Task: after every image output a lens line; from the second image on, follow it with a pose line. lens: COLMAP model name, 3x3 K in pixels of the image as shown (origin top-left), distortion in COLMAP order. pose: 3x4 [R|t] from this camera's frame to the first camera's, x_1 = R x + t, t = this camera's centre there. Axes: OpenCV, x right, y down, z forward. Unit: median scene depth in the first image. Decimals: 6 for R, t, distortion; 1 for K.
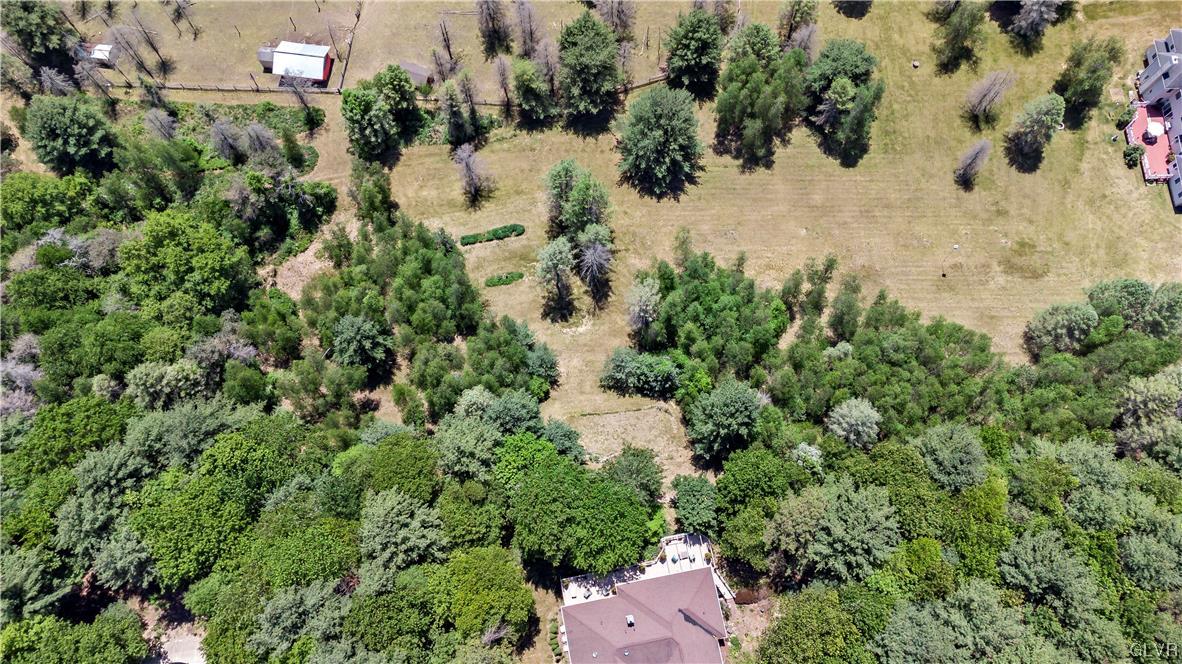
lens RADIAL K [[887.9, 0, 601.4], [0, 887.9, 338.5], [0, 0, 1]] dist [0.048760, 0.004501]
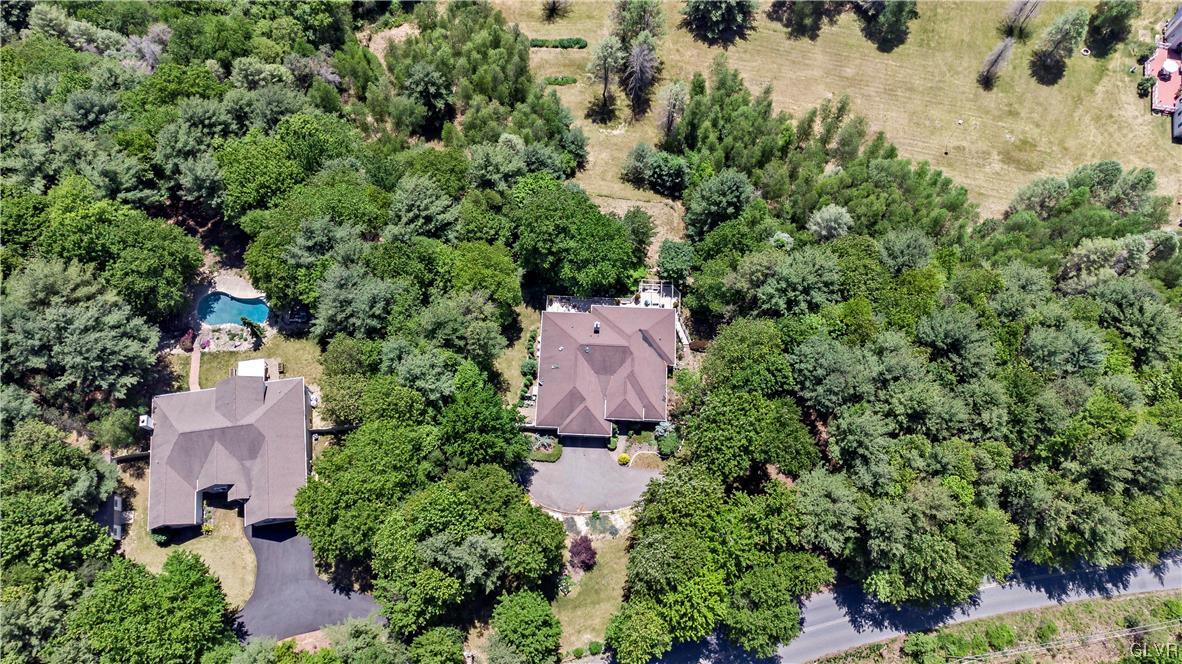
lens RADIAL K [[876.2, 0, 600.0], [0, 876.2, 346.6], [0, 0, 1]] dist [0.049212, 0.003076]
pose [[0.973539, 0.216645, -0.072709, 0.104060], [-0.219092, 0.975318, -0.027464, 0.307861], [0.064965, 0.042667, 0.996975, -0.117577]]
